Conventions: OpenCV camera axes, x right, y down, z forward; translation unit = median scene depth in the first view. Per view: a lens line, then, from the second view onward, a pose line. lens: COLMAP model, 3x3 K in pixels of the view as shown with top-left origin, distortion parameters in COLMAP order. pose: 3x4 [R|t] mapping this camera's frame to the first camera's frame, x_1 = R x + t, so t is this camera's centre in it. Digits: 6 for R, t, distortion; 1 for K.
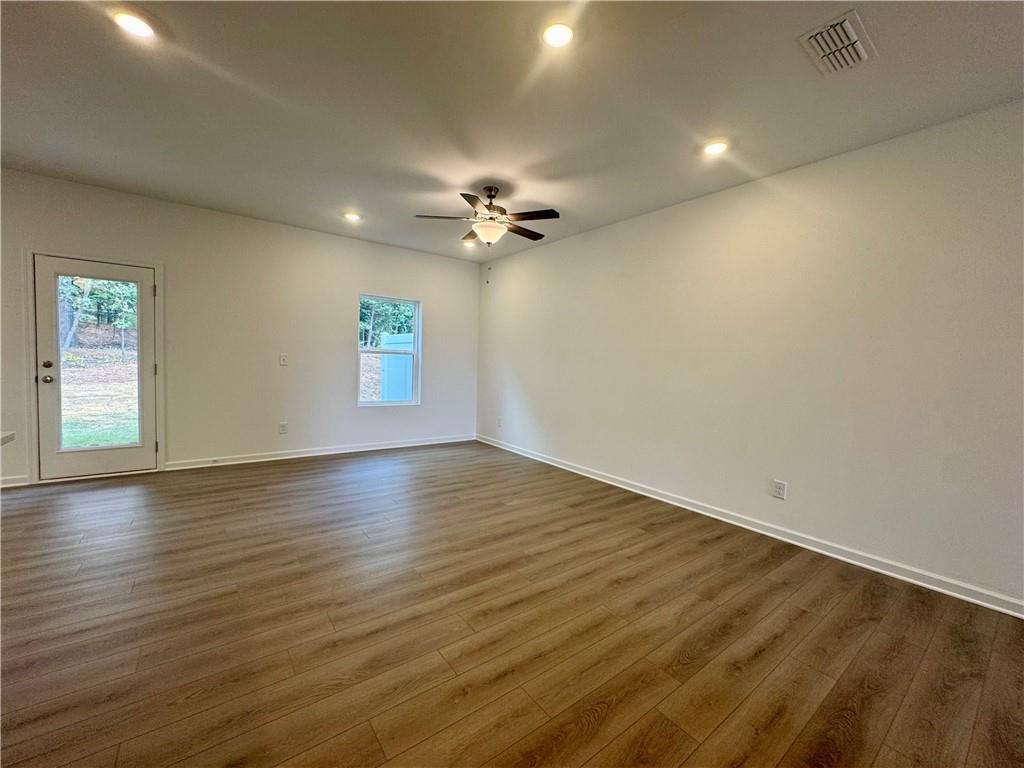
lens RADIAL K [[411.7, 0, 517.2], [0, 411.7, 384.9], [0, 0, 1]] dist [-0.000946, 0.000994]
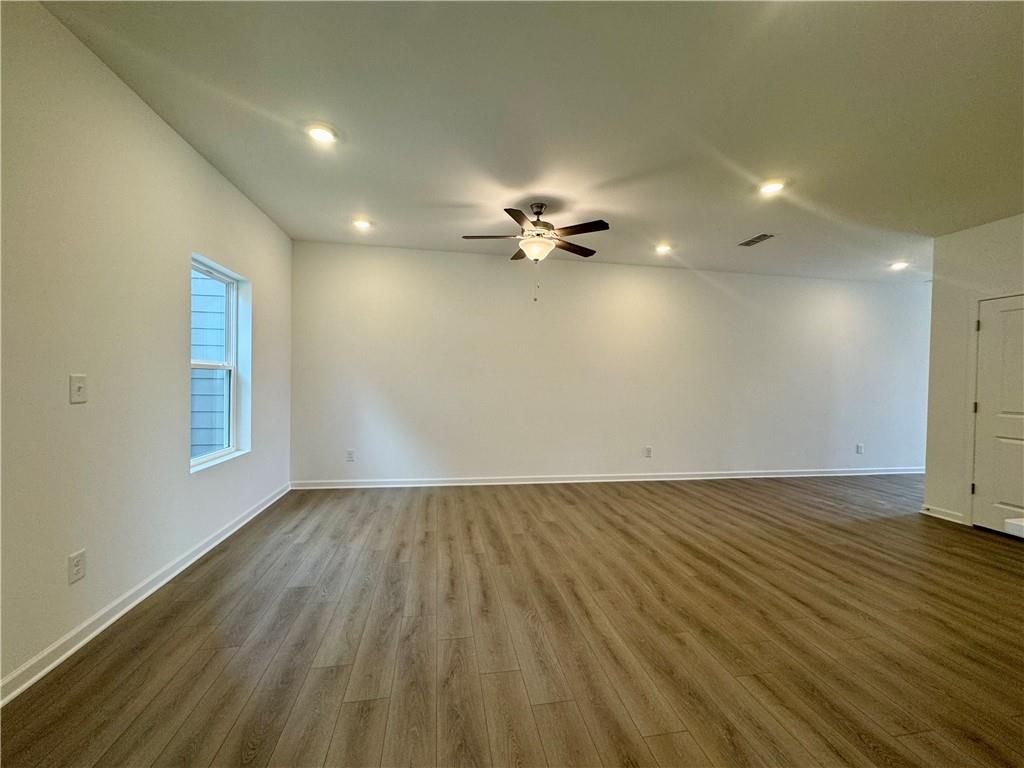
lens RADIAL K [[411.7, 0, 517.0], [0, 411.7, 382.2], [0, 0, 1]] dist [-0.000946, 0.000994]
pose [[0.450702, -0.031006, 0.892136, -1.108181], [0.049348, 0.998734, 0.009781, -0.072942], [-0.891310, 0.039617, 0.451661, 0.712055]]
